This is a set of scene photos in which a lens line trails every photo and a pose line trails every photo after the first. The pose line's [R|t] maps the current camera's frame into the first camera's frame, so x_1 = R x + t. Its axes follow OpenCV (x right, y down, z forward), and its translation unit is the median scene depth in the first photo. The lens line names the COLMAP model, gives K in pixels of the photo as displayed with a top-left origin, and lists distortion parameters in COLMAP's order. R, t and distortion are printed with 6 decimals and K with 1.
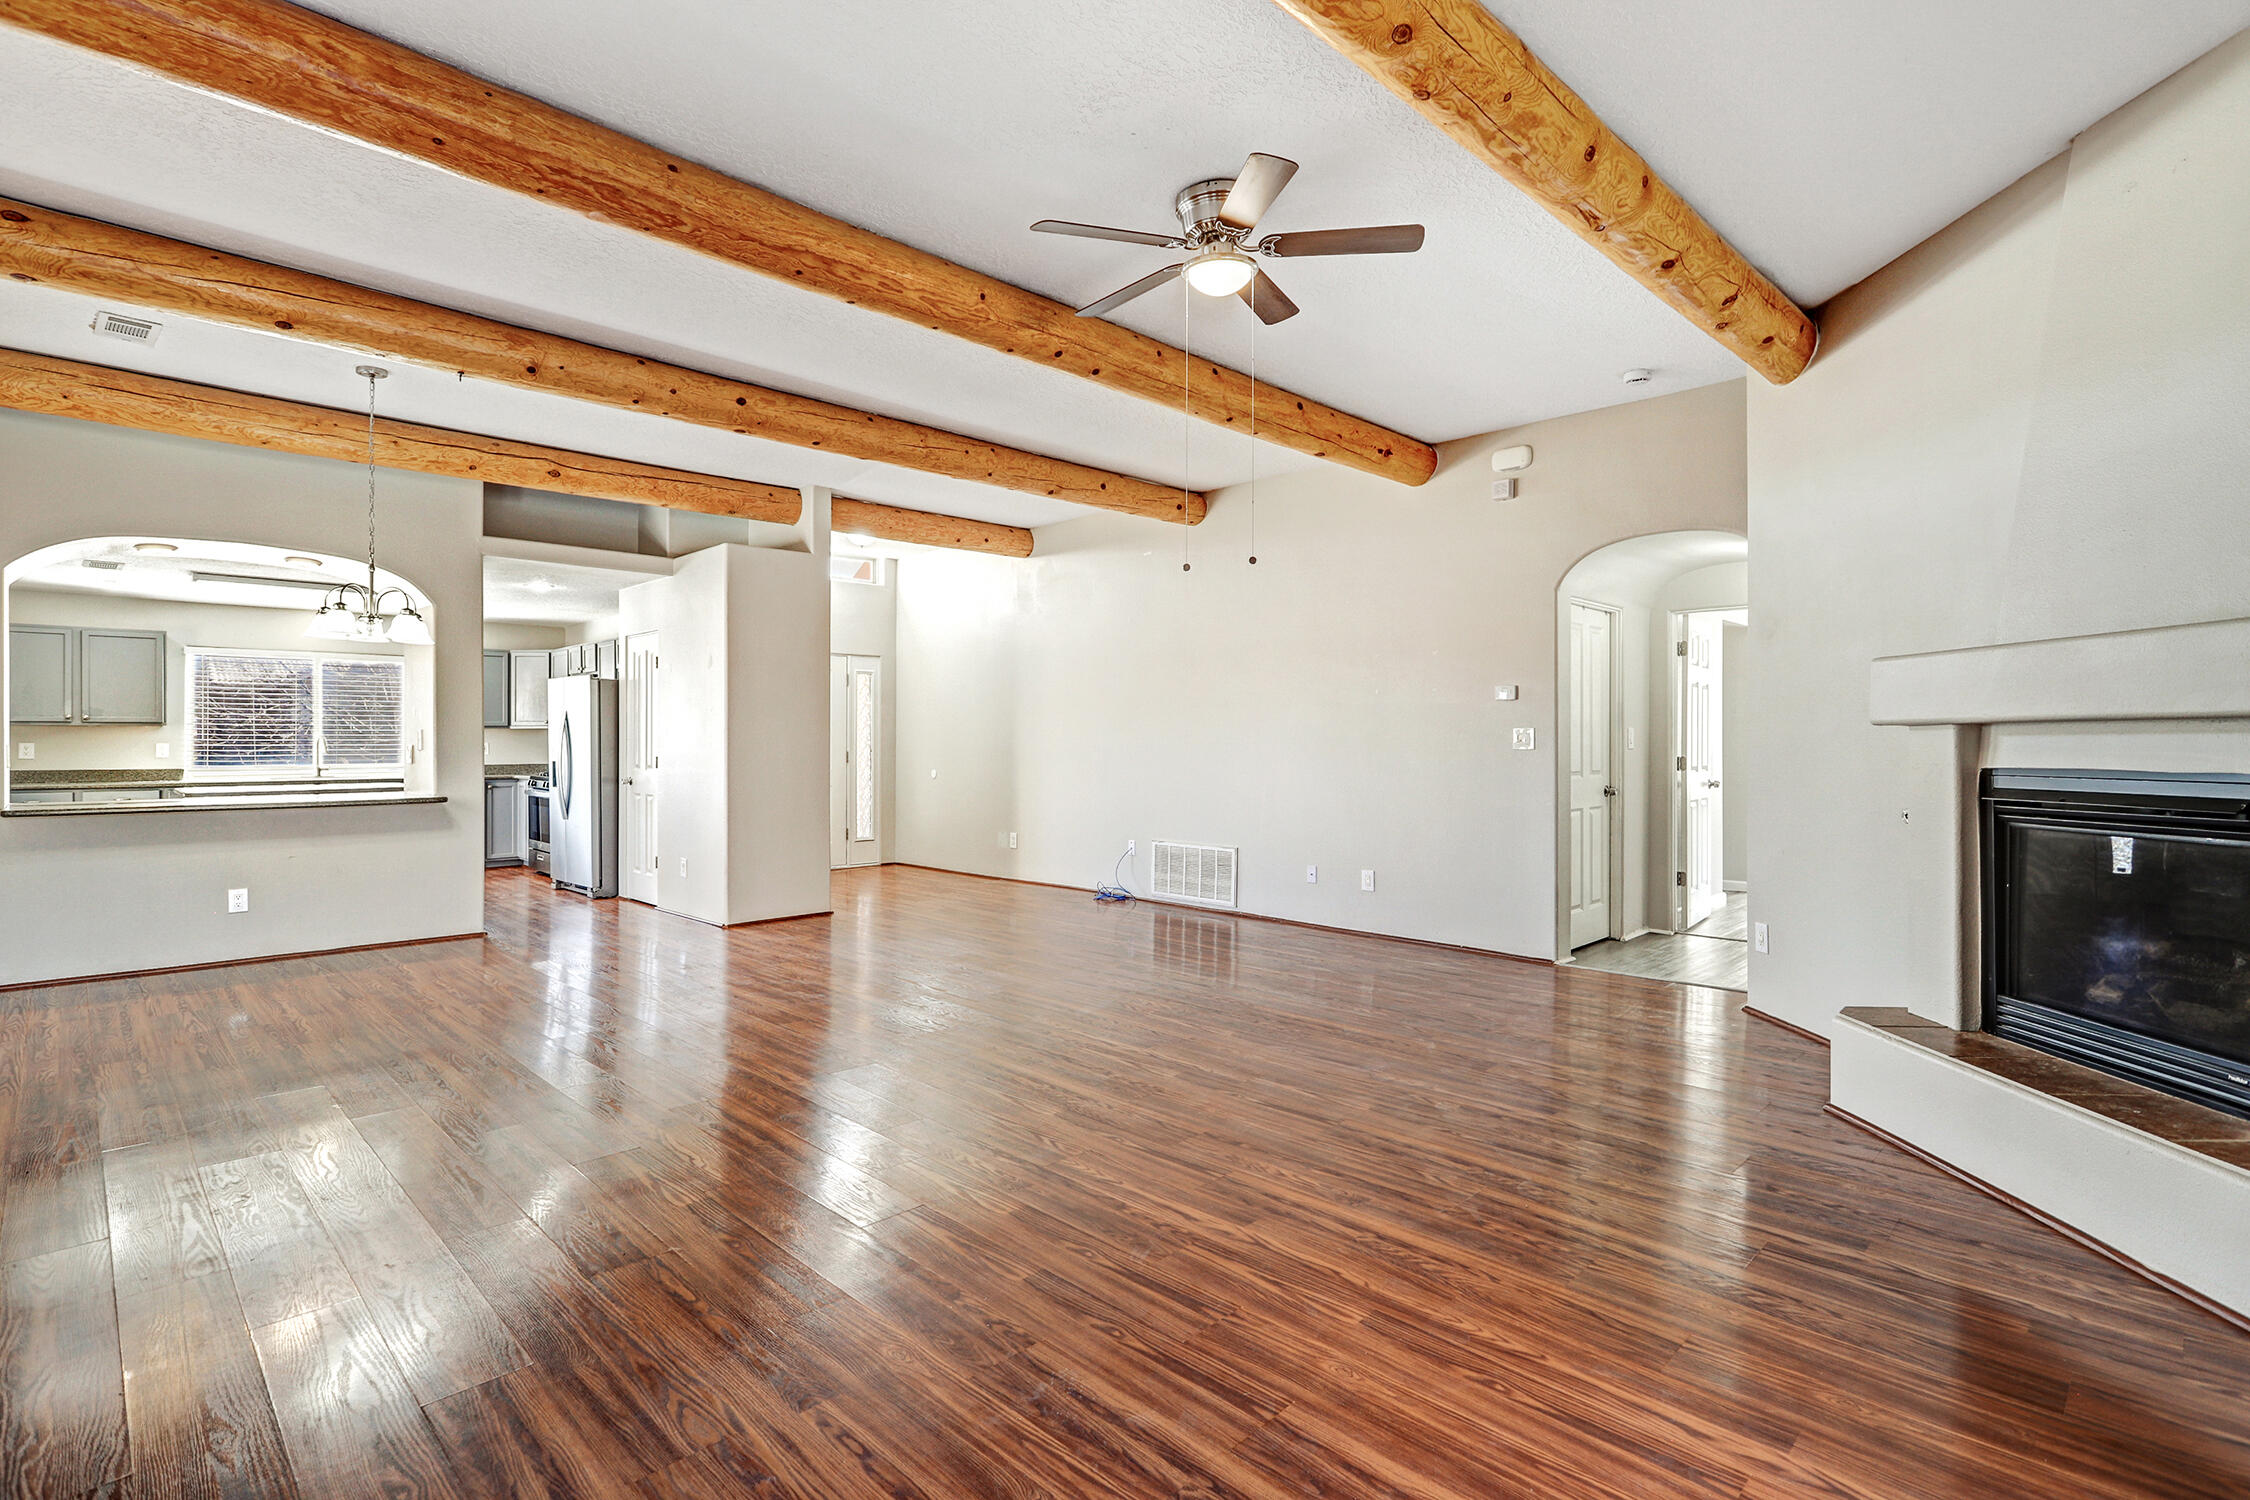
lens RADIAL K [[1064.9, 0, 1126.0], [0, 1064.9, 743.7], [0, 0, 1]] dist [-0.001520, -0.000556]
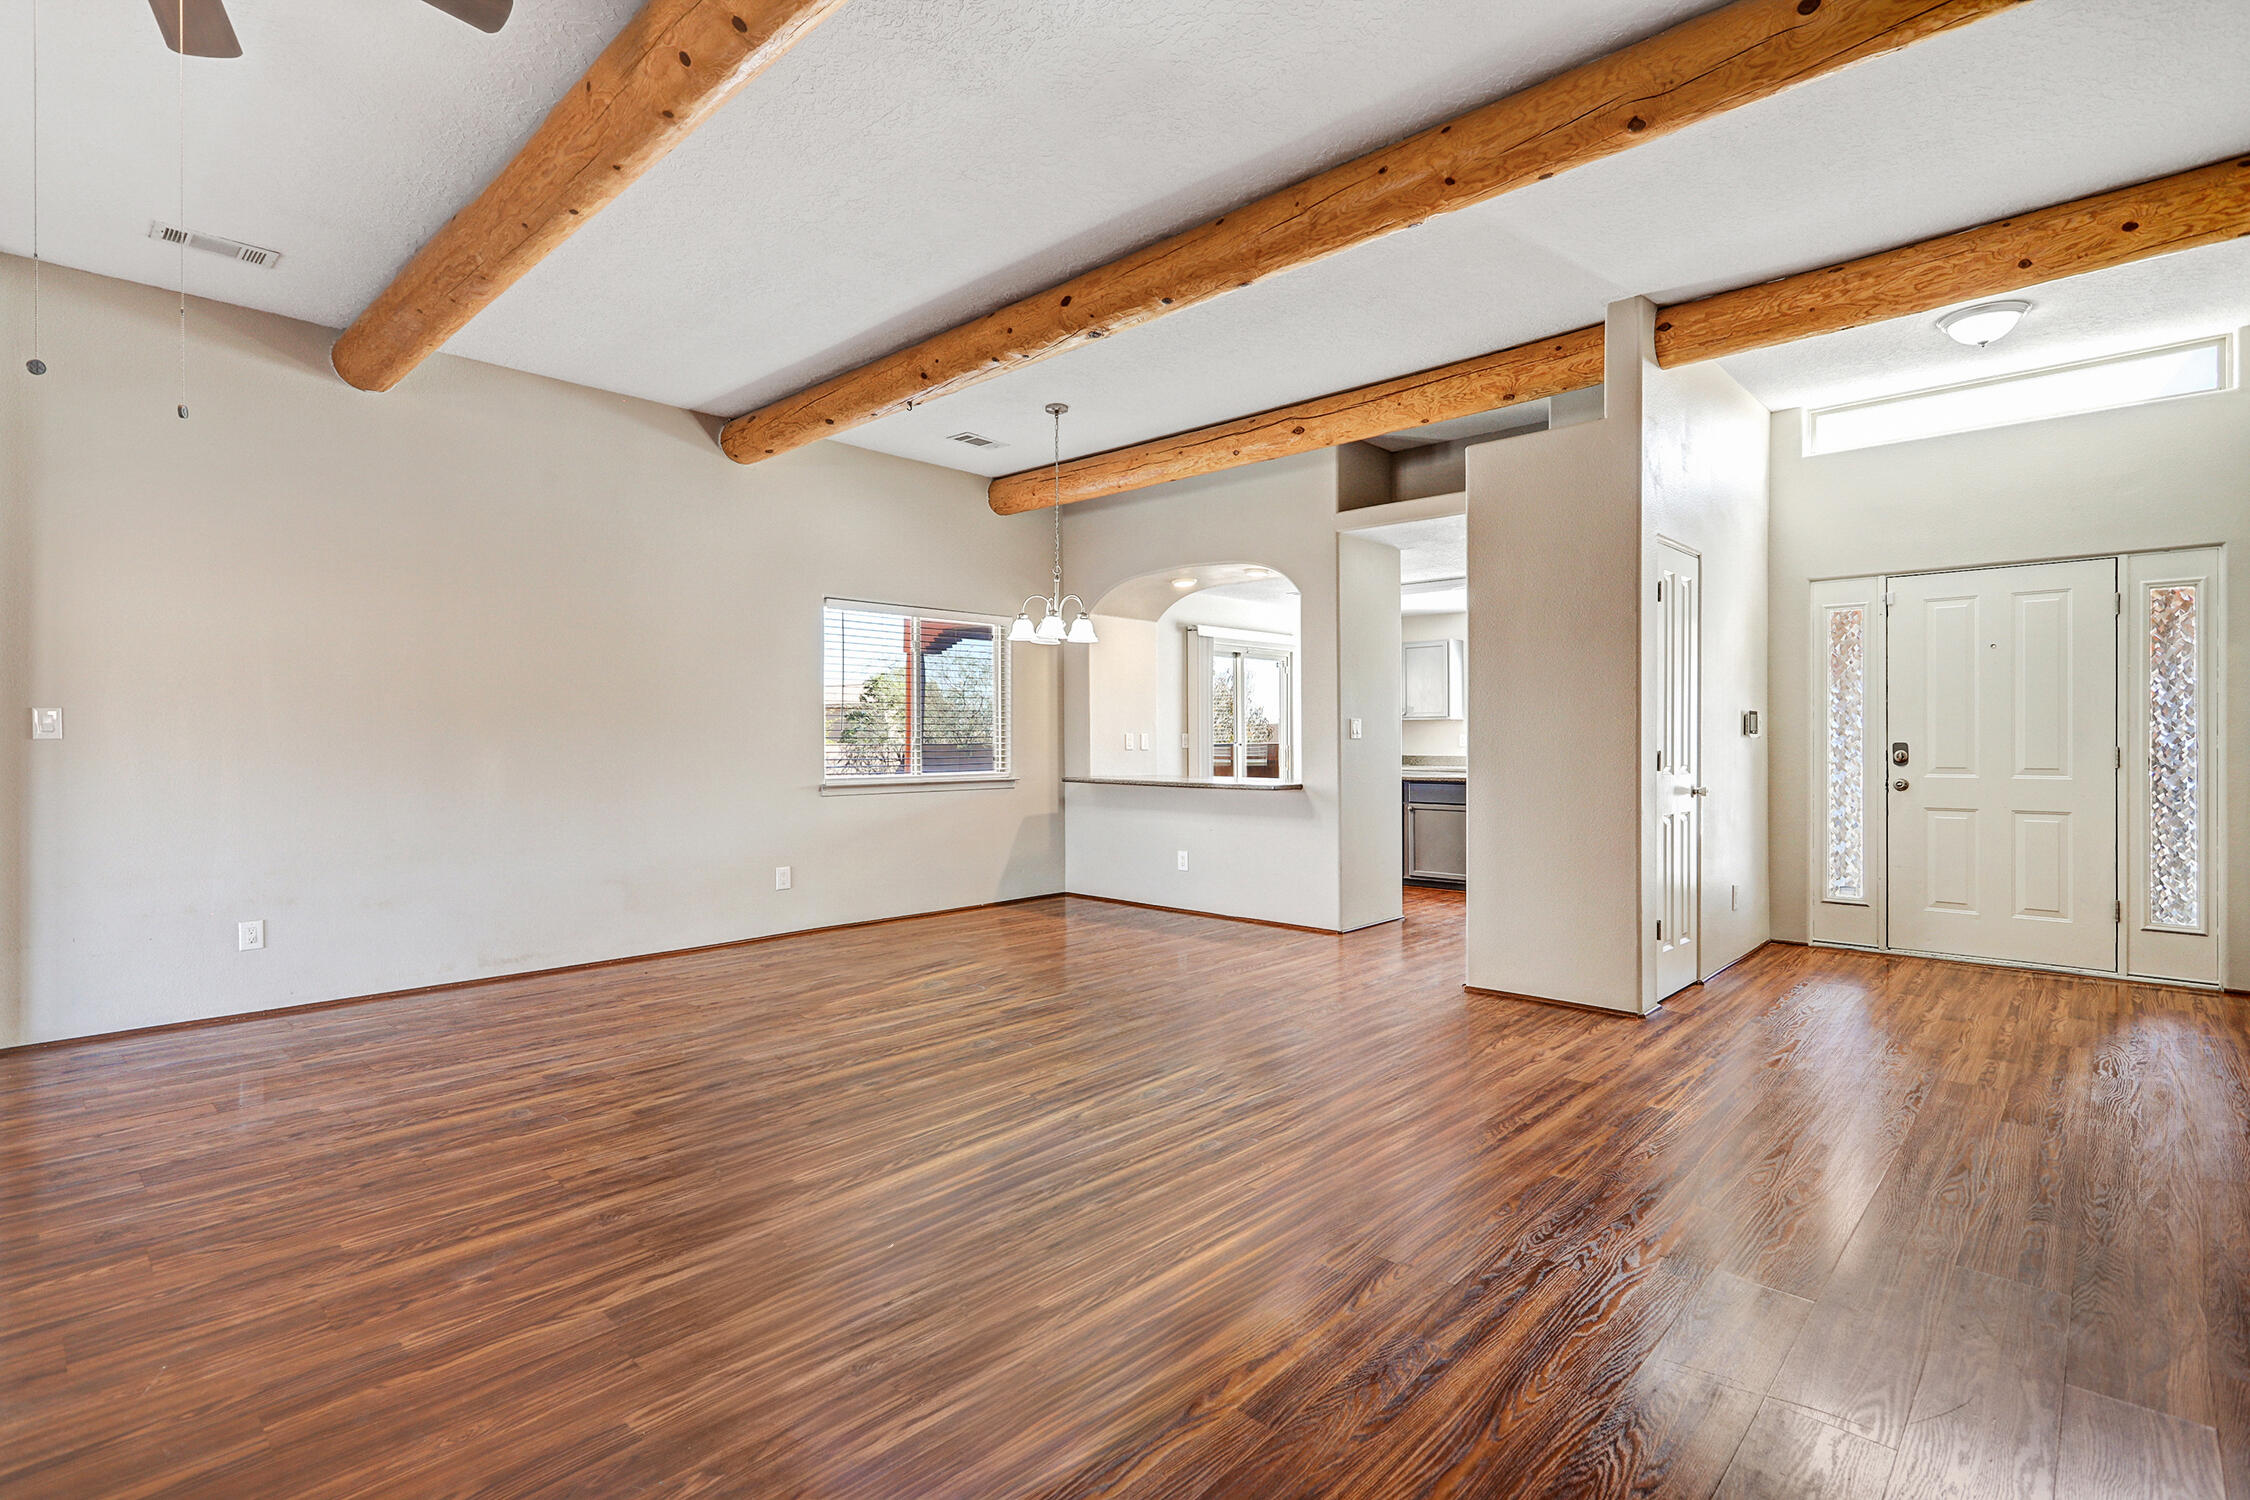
lens RADIAL K [[1064.9, 0, 1126.0], [0, 1064.9, 743.7], [0, 0, 1]] dist [-0.001520, -0.000556]
pose [[0.037699, 0.005609, -0.999273, 0.338425], [-0.000720, 0.999984, 0.005586, 0.005488], [0.999289, 0.000509, 0.037703, 0.774427]]
